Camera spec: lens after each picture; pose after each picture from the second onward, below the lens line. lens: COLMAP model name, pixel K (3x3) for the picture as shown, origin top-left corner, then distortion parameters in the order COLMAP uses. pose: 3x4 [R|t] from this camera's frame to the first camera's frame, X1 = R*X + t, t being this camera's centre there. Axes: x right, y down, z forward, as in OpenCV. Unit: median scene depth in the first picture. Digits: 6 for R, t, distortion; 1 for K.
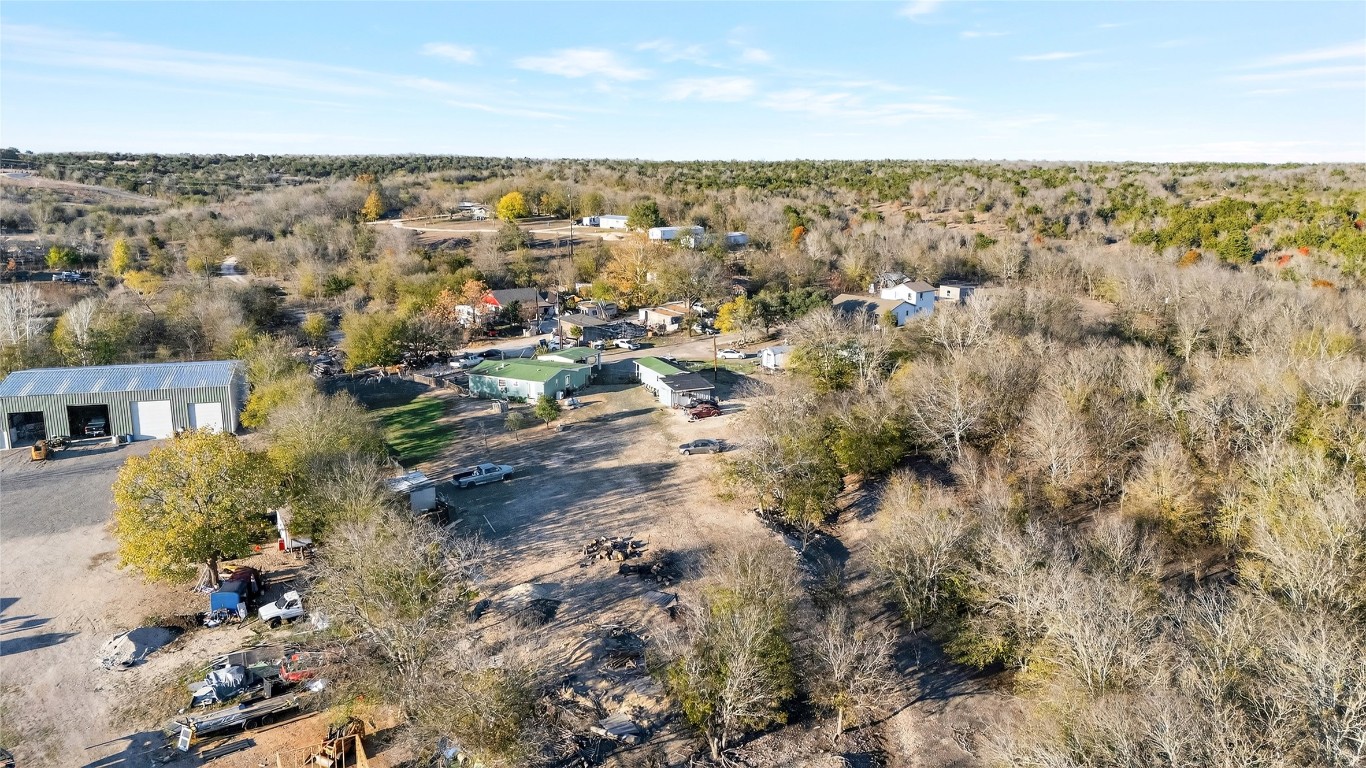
lens RADIAL K [[1019.7, 0, 683.0], [0, 1019.7, 384.0], [0, 0, 1]] dist [0.037698, -0.001813]
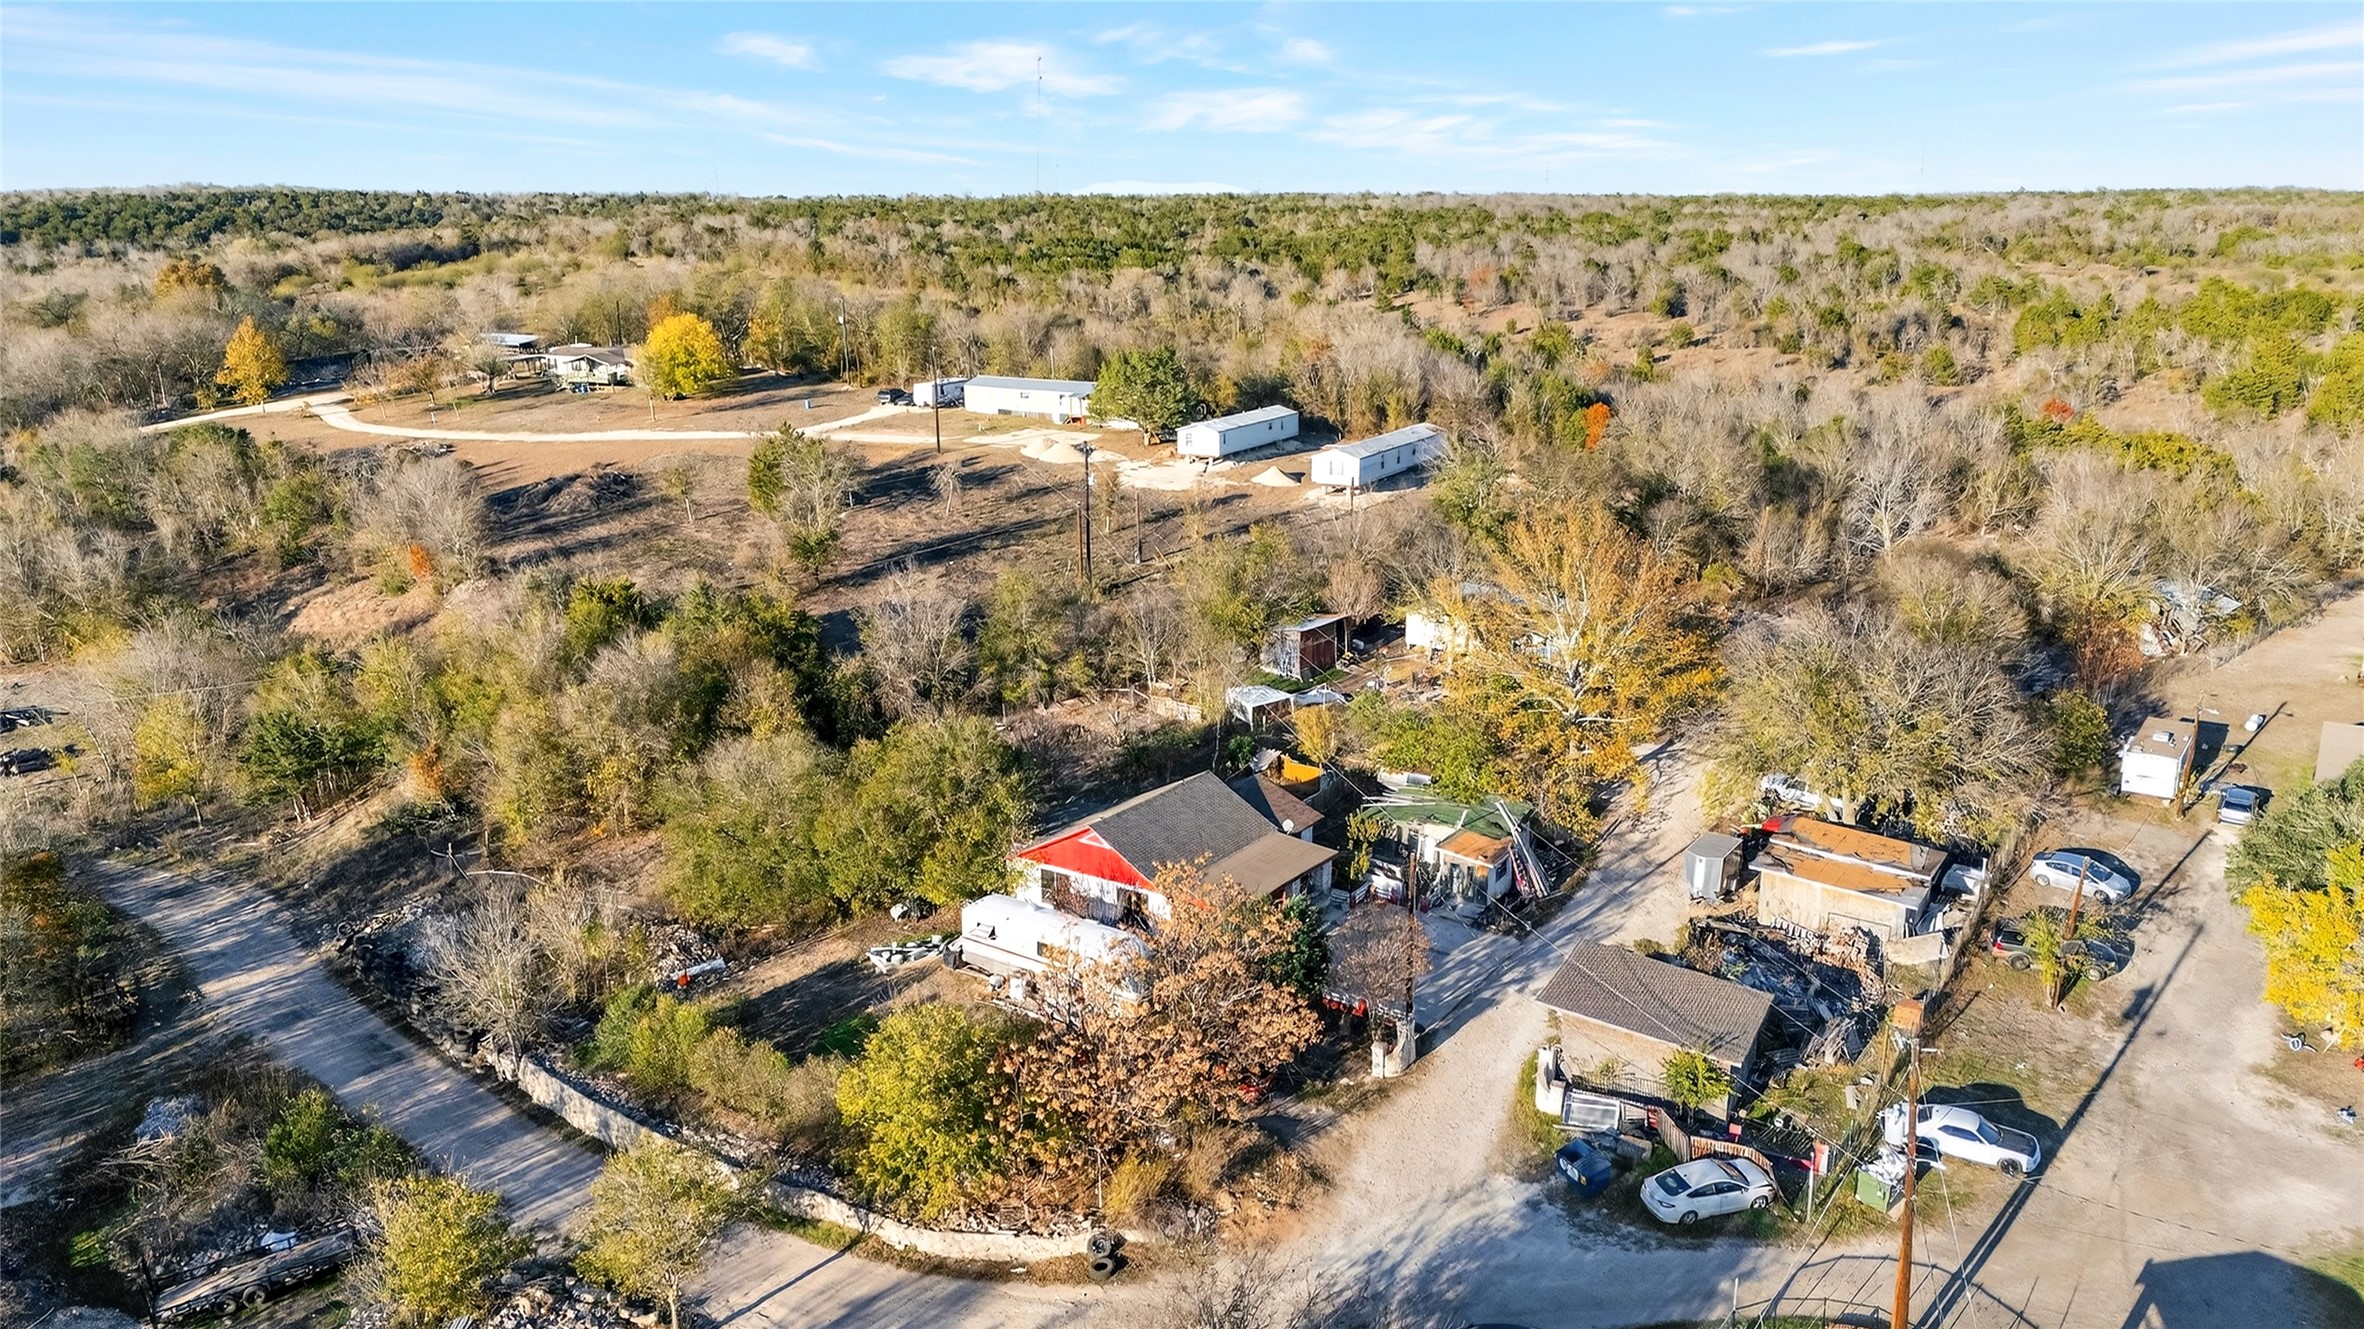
lens RADIAL K [[1764.7, 0, 1182.0], [0, 1764.7, 664.5], [0, 0, 1]] dist [0.037698, -0.001813]
pose [[0.967799, -0.076396, 0.239851, -0.147341], [0.064951, 0.996356, 0.055273, -0.083037], [-0.243200, -0.037914, 0.969235, 0.329808]]
